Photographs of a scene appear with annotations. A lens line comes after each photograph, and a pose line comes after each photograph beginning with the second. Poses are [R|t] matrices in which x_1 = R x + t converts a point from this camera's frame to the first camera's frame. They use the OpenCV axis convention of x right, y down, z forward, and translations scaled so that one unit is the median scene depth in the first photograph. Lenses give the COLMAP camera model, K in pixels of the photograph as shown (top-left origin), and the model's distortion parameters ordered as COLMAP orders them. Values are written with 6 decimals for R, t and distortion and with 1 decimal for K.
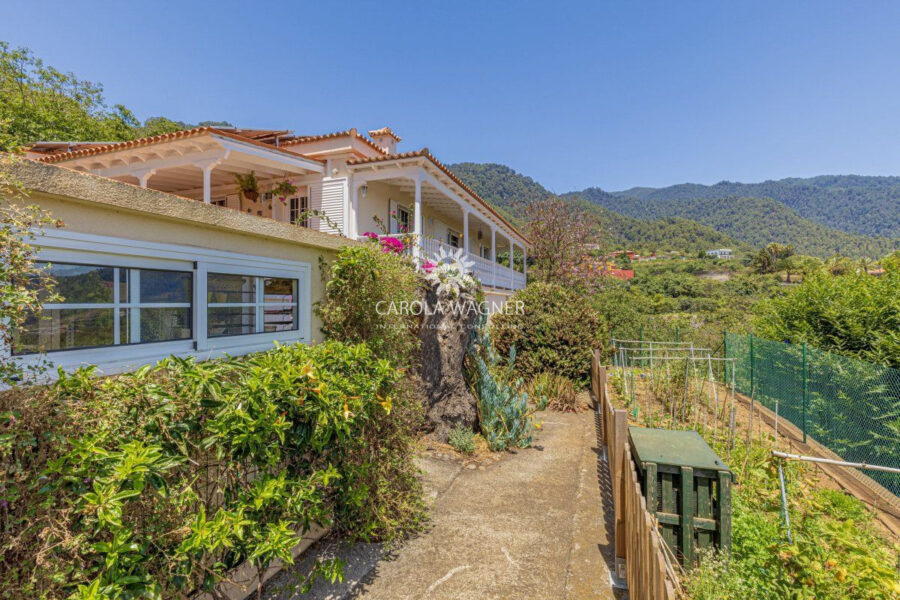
lens RADIAL K [[406.1, 0, 450.0], [0, 406.1, 300.0], [0, 0, 1]] dist [0.001593, 0.000334]
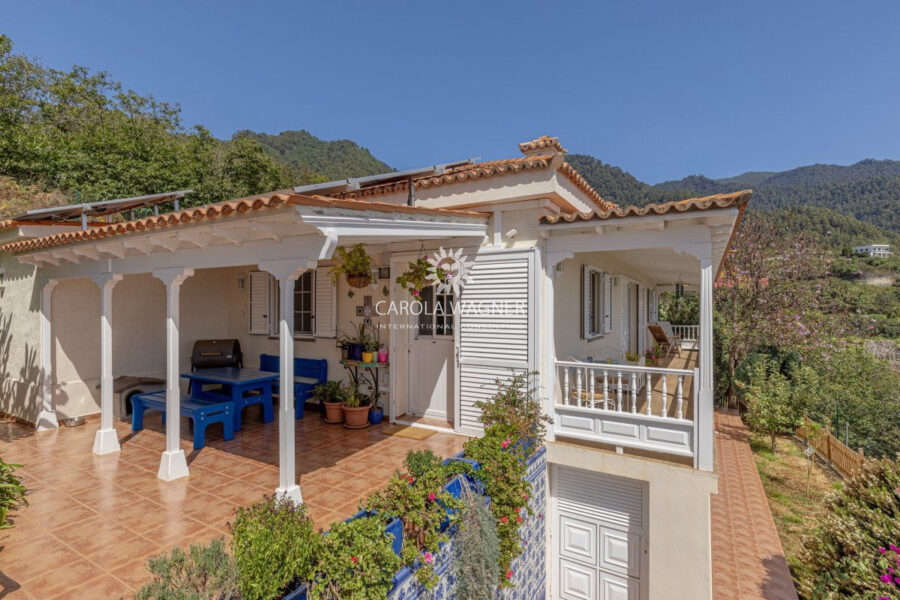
lens RADIAL K [[432.9, 0, 450.0], [0, 432.9, 300.0], [0, 0, 1]] dist [-0.003159, -0.000450]
pose [[0.984455, -0.001677, -0.175630, -0.105406], [-0.000072, 0.999950, -0.009952, -0.090885], [0.175638, 0.009810, 0.984406, 0.175324]]
